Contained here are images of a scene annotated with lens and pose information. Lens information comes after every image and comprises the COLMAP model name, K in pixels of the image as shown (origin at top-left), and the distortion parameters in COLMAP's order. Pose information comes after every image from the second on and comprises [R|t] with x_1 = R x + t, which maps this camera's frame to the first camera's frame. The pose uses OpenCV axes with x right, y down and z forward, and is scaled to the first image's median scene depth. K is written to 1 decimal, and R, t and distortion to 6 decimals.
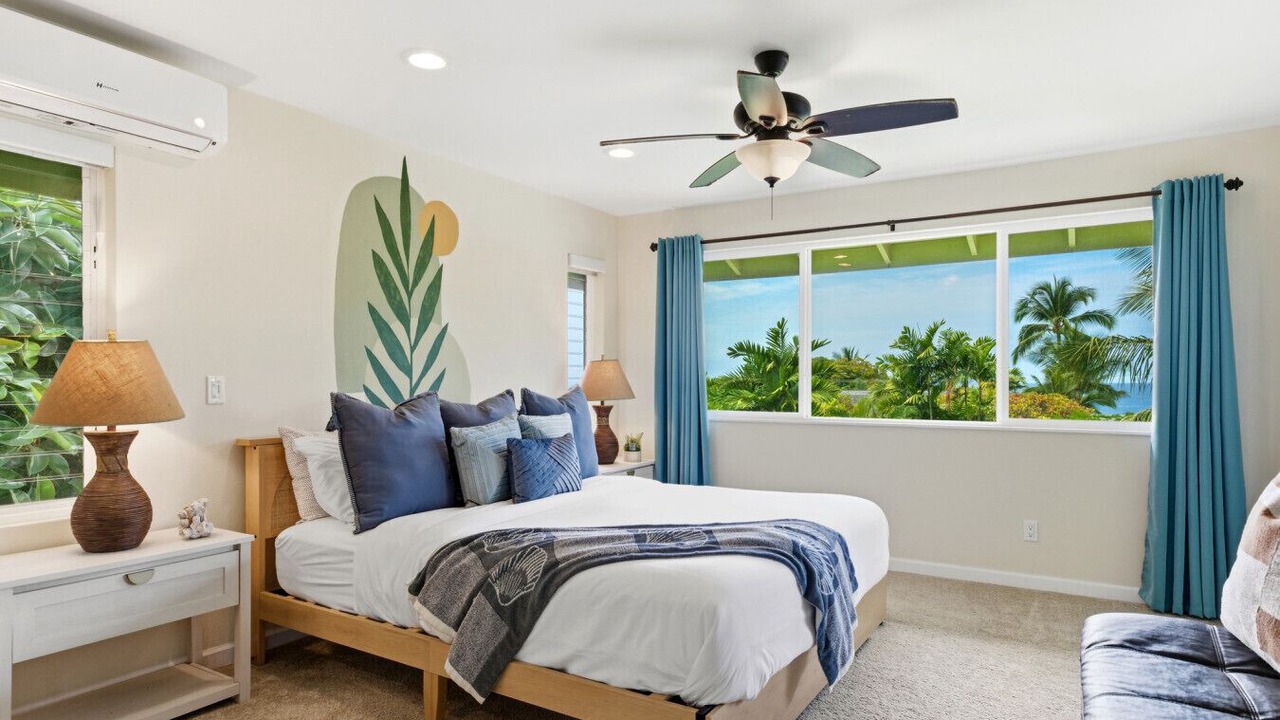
lens RADIAL K [[749.1, 0, 640.0], [0, 749.1, 360.0], [0, 0, 1]] dist [-0.003511, -0.000080]
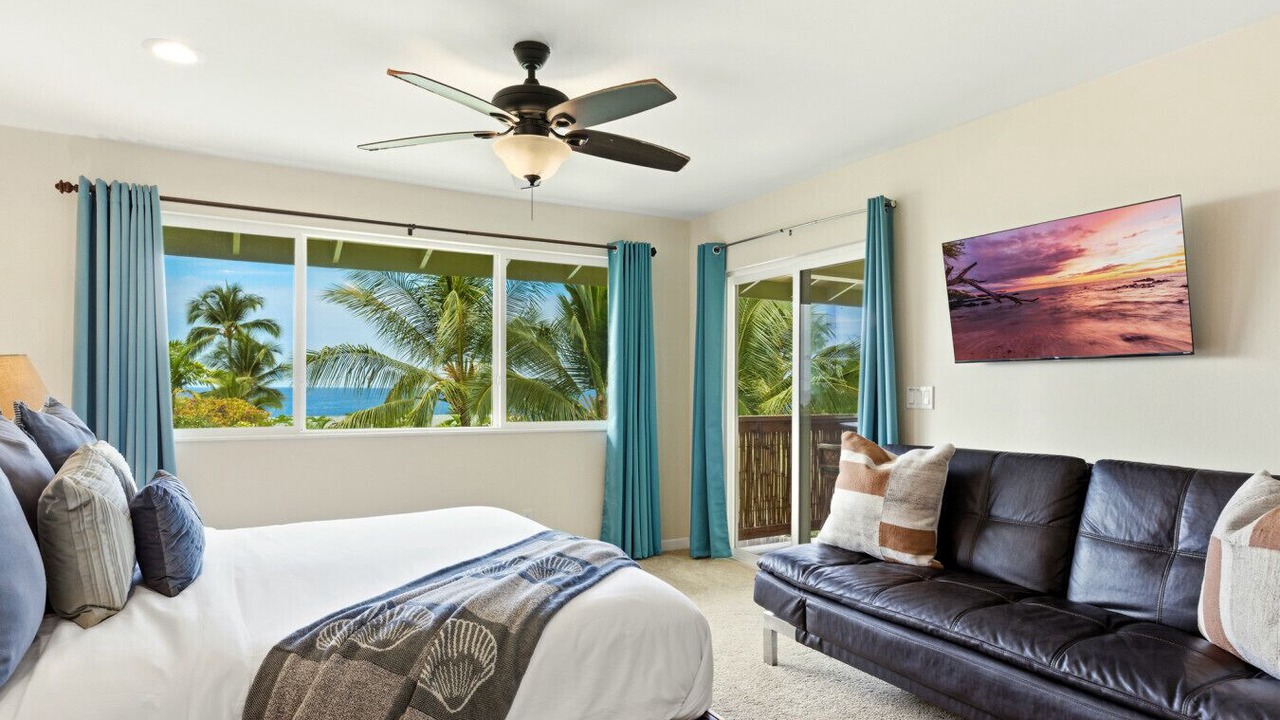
lens RADIAL K [[733.3, 0, 659.1], [0, 733.3, 388.7], [0, 0, 1]] dist [-0.000728, -0.000751]
pose [[0.470771, -0.000708, 0.882255, -0.309250], [-0.028127, 0.999479, 0.015810, 0.002955], [-0.881807, -0.032258, 0.470506, 0.226030]]
